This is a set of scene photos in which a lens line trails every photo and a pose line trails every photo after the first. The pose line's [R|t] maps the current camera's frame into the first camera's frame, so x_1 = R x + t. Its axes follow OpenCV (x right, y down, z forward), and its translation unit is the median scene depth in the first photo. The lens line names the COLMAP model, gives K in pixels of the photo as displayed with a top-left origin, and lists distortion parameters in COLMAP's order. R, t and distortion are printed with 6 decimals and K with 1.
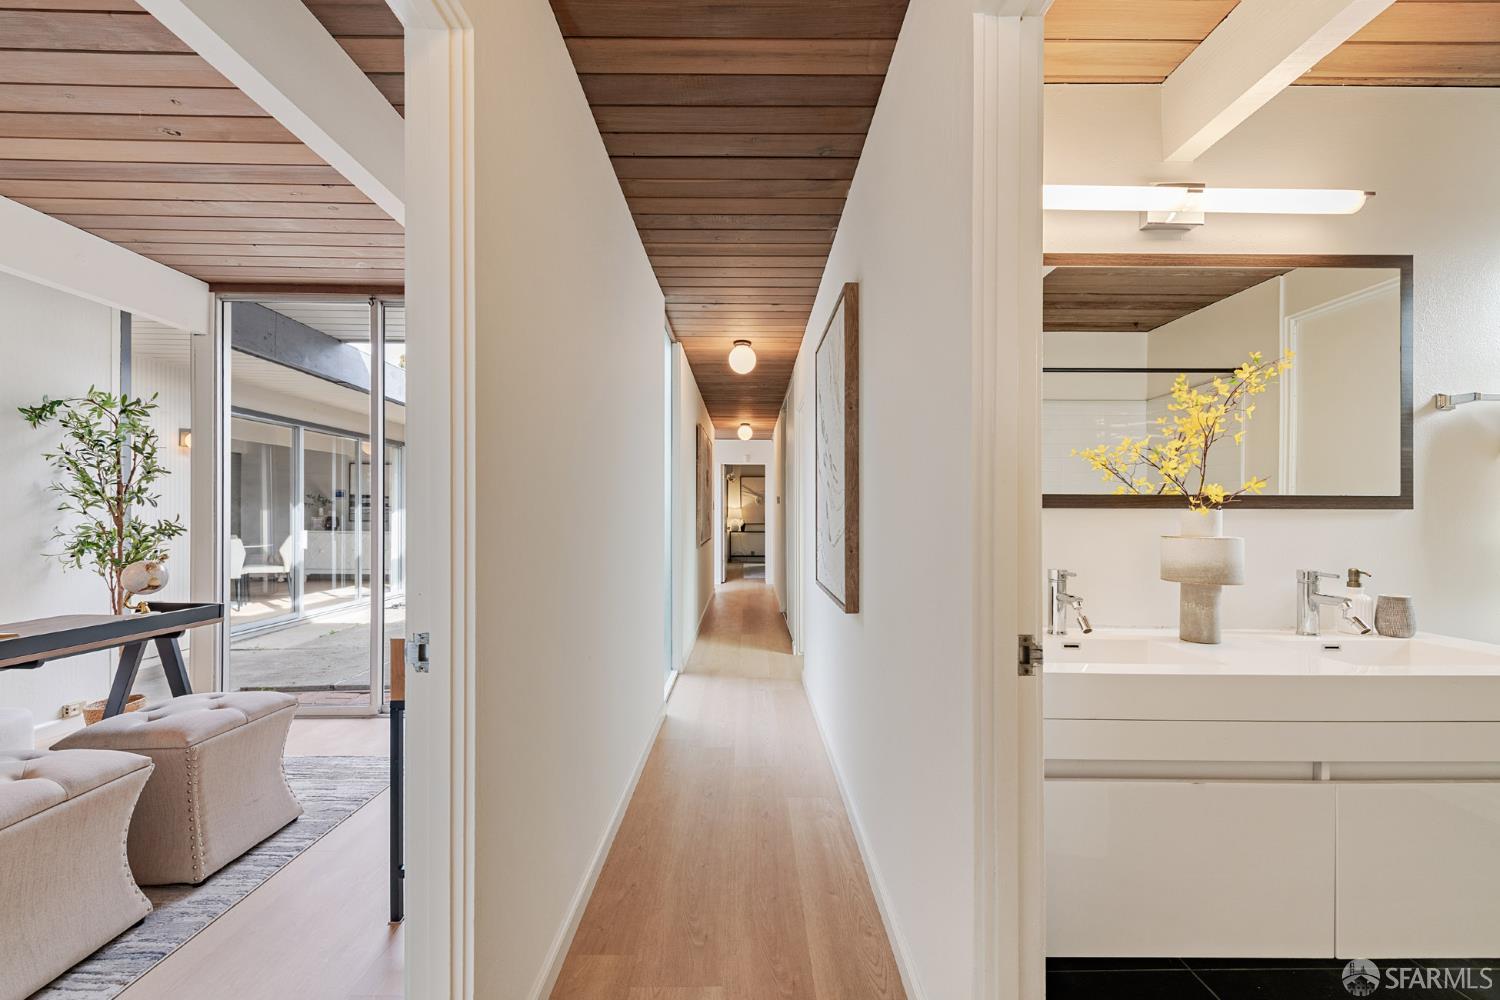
lens RADIAL K [[597.2, 0, 752.6], [0, 597.2, 514.1], [0, 0, 1]] dist [0.002743, -0.000500]
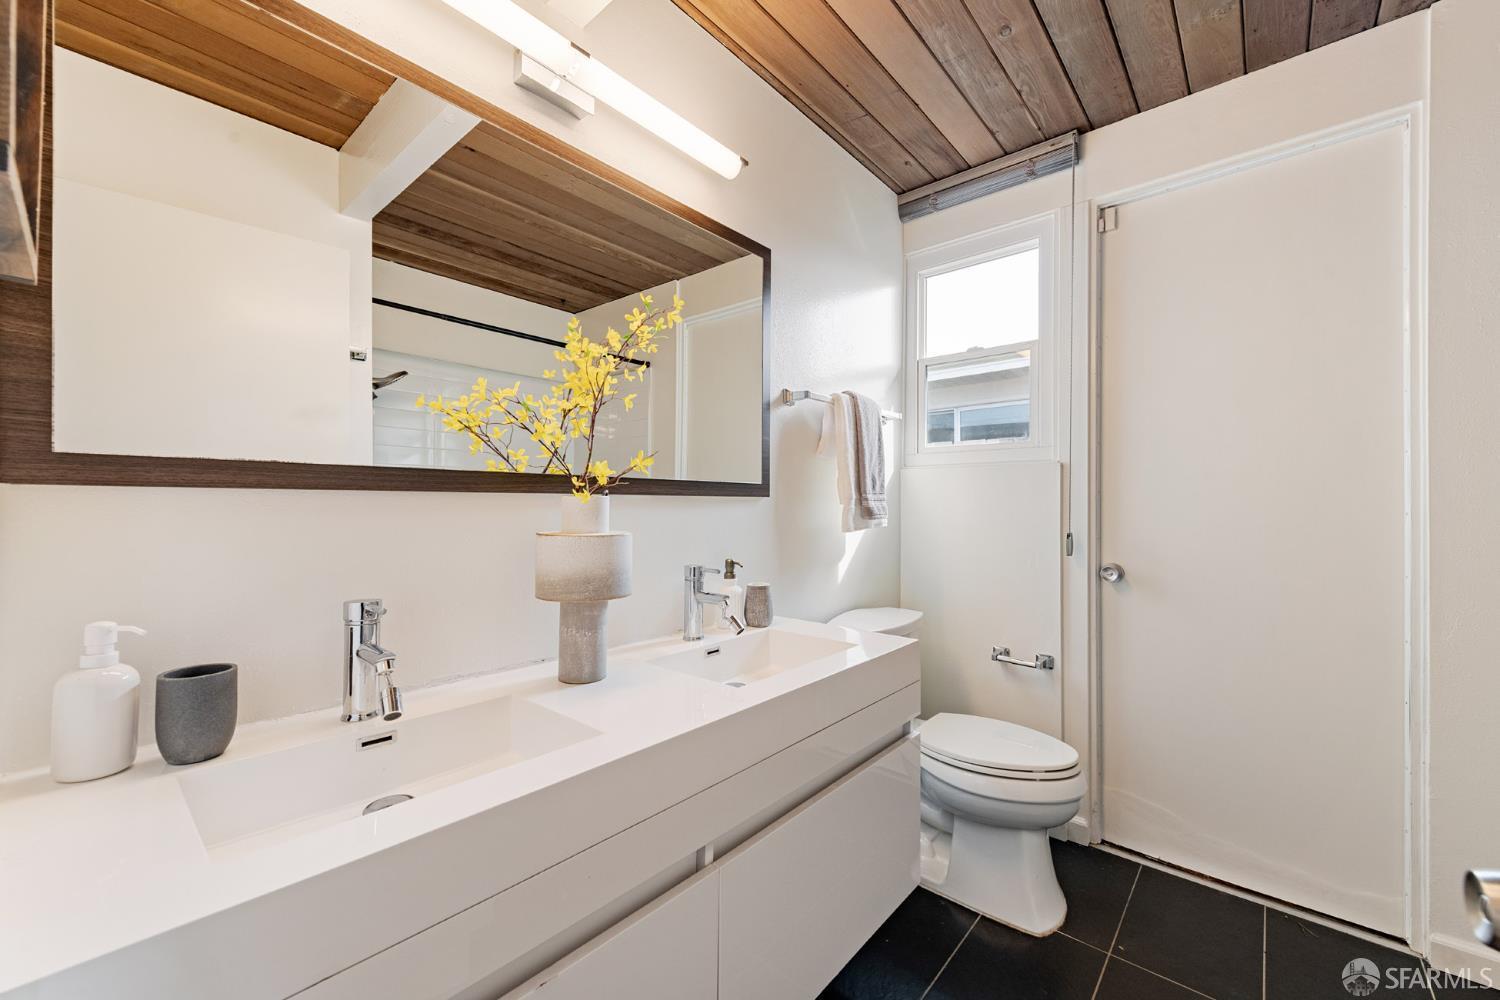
lens RADIAL K [[597.2, 0, 753.3], [0, 597.2, 500.6], [0, 0, 1]] dist [0.002743, -0.000500]
pose [[0.663076, 0.003682, 0.748543, 0.343844], [-0.005570, 0.999984, 0.000016, -0.002190], [-0.748531, -0.004180, 0.663086, 0.369557]]
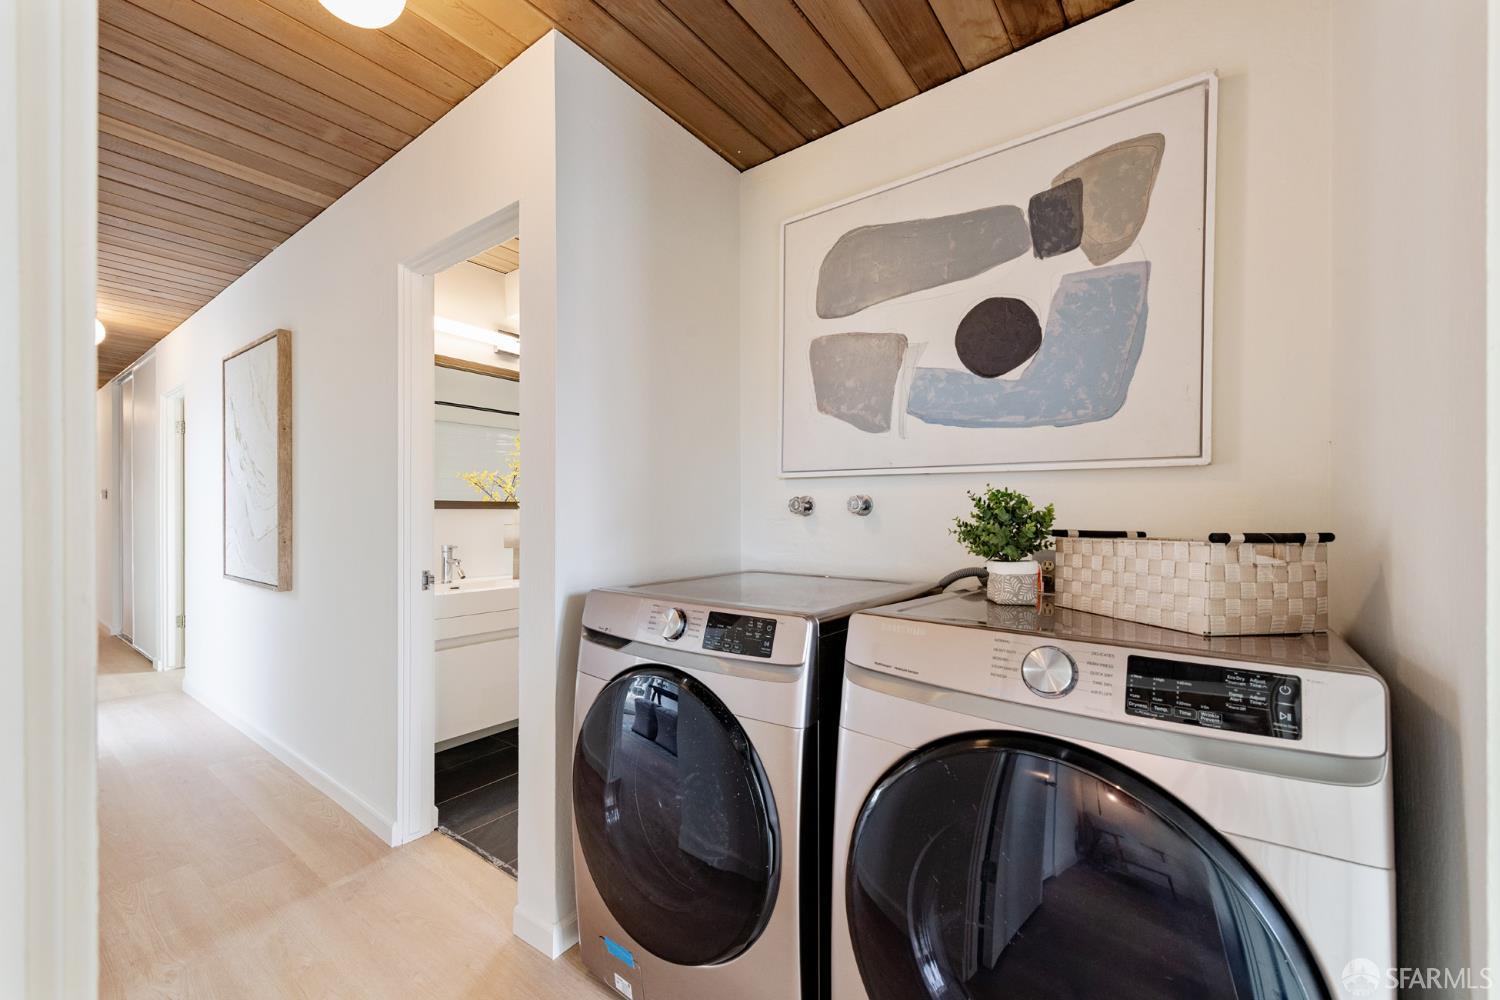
lens RADIAL K [[597.2, 0, 755.6], [0, 597.2, 511.4], [0, 0, 1]] dist [0.002743, -0.000500]
pose [[0.602989, -0.000649, 0.797749, -0.326188], [0.002284, 0.999997, -0.000913, 0.000392], [-0.797746, 0.002373, 0.602989, -0.746791]]
